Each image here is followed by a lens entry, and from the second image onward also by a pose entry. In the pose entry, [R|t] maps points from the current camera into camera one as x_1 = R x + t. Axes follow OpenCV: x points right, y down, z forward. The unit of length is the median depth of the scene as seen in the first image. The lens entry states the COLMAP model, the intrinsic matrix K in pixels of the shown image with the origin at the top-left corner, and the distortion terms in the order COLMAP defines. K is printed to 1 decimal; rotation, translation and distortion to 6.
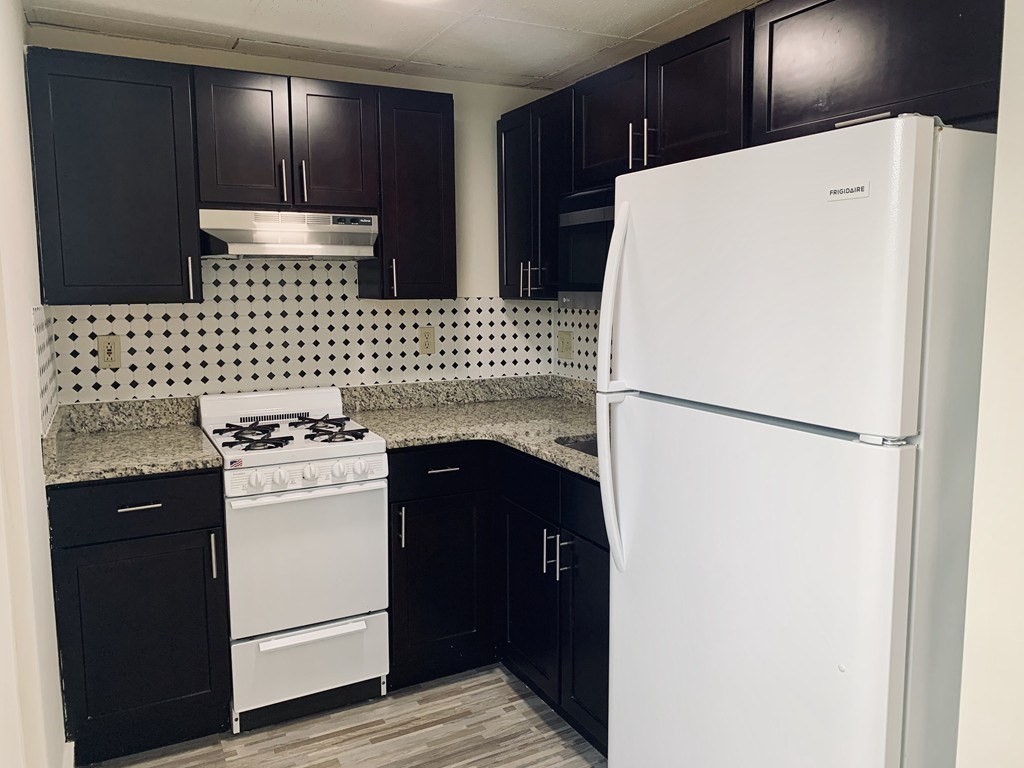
lens RADIAL K [[789.4, 0, 517.9], [0, 789.4, 382.4], [0, 0, 1]] dist [0.006463, 0.009893]
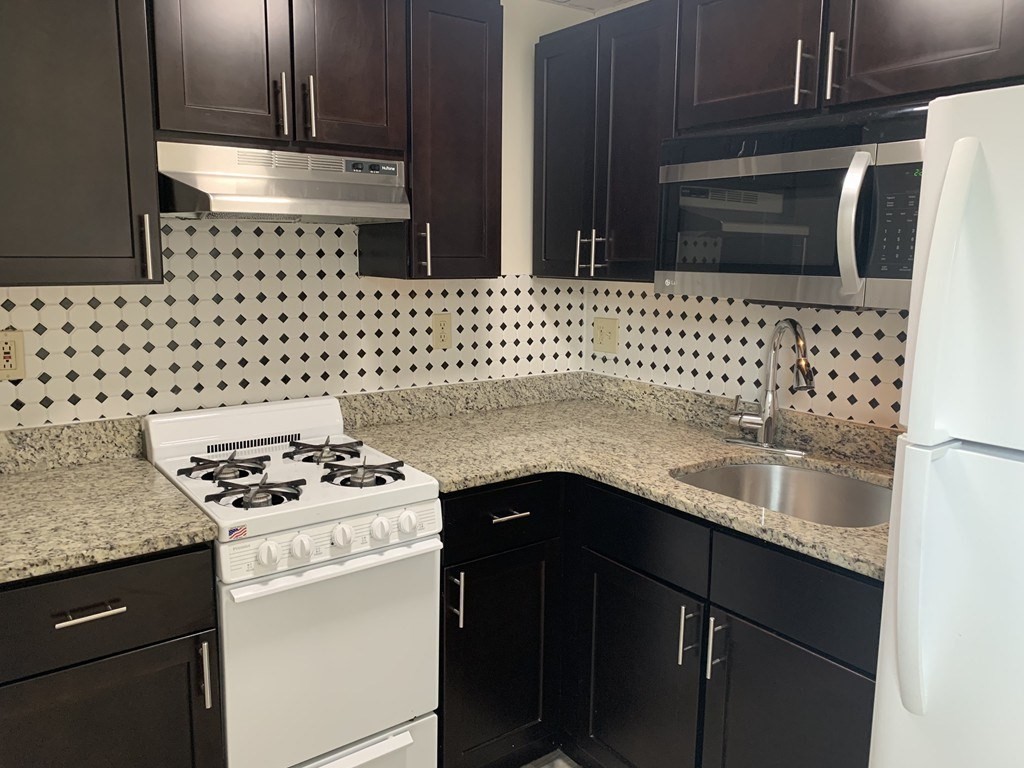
lens RADIAL K [[789.4, 0, 507.8], [0, 789.4, 381.1], [0, 0, 1]] dist [0.006463, 0.009893]
pose [[0.988750, -0.009681, 0.149262, -0.196407], [0.003831, 0.999215, 0.039428, -0.040802], [-0.149527, -0.038413, 0.988011, 0.273784]]
